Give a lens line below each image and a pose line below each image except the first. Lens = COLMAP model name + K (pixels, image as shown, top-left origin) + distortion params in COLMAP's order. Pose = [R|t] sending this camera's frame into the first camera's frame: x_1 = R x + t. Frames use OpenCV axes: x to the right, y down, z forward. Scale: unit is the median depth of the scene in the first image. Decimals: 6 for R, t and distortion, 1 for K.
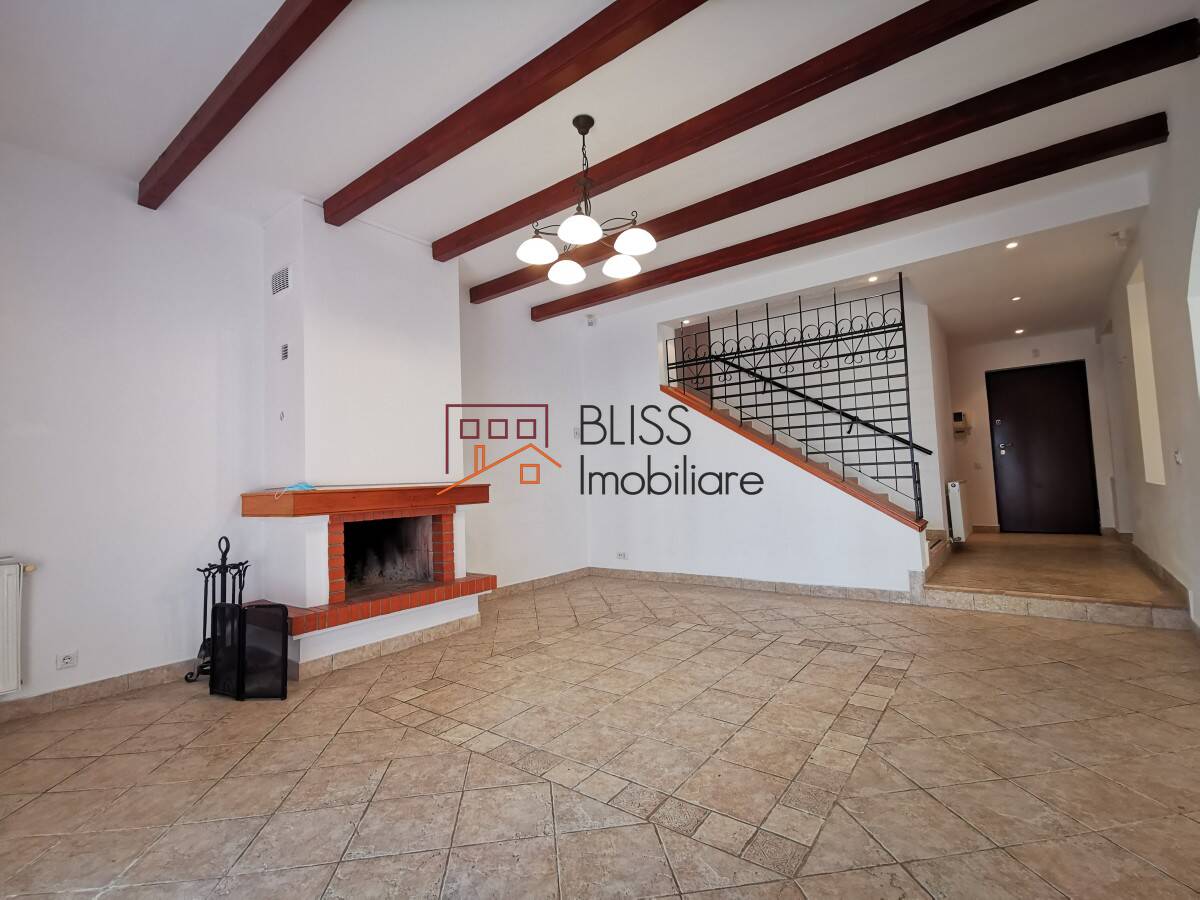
lens RADIAL K [[550.9, 0, 603.5], [0, 550.9, 445.2], [0, 0, 1]] dist [0.007110, -0.000928]
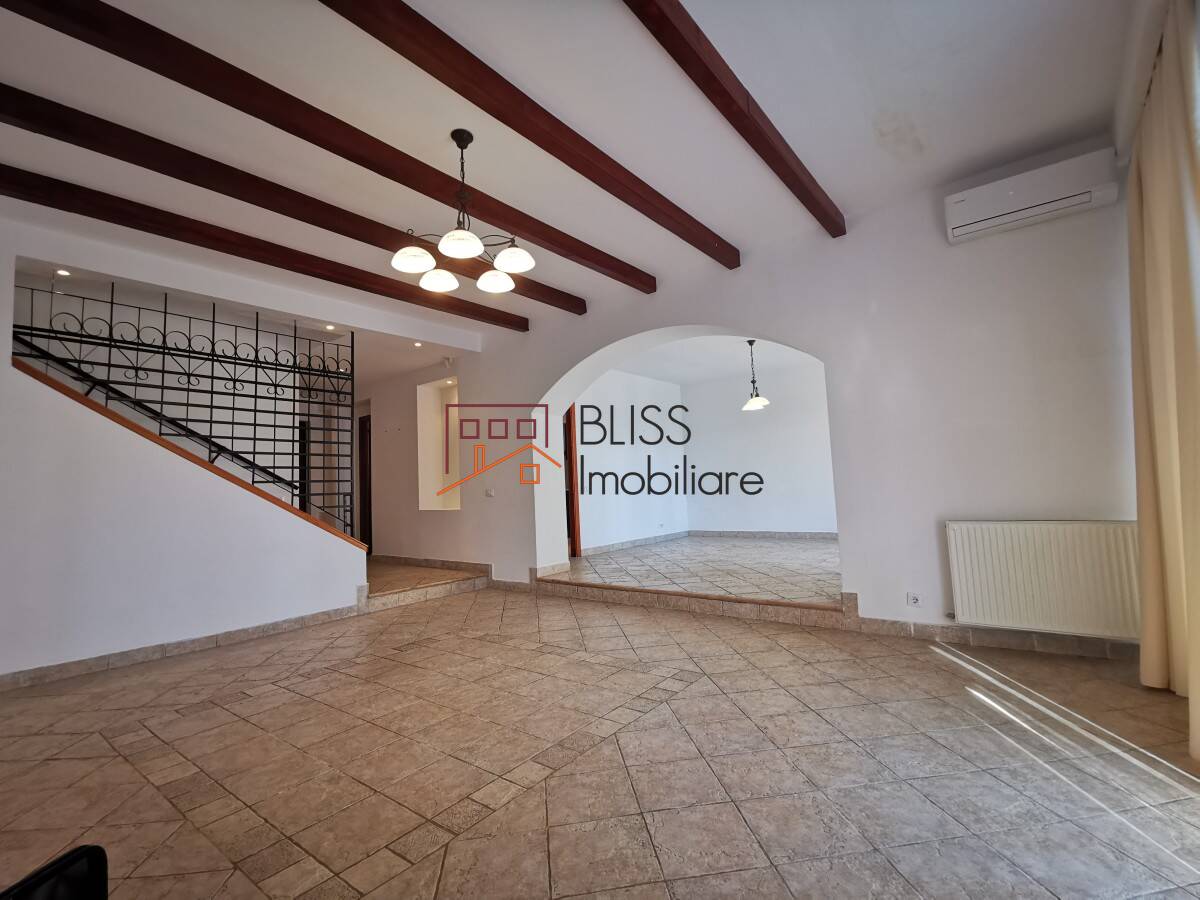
lens RADIAL K [[550.9, 0, 606.7], [0, 550.9, 448.5], [0, 0, 1]] dist [0.007110, -0.000928]
pose [[0.002868, 0.110998, 0.993816, -0.876024], [-0.023400, 0.993556, -0.110901, 0.075229], [-0.999722, -0.022938, 0.005447, 0.650161]]
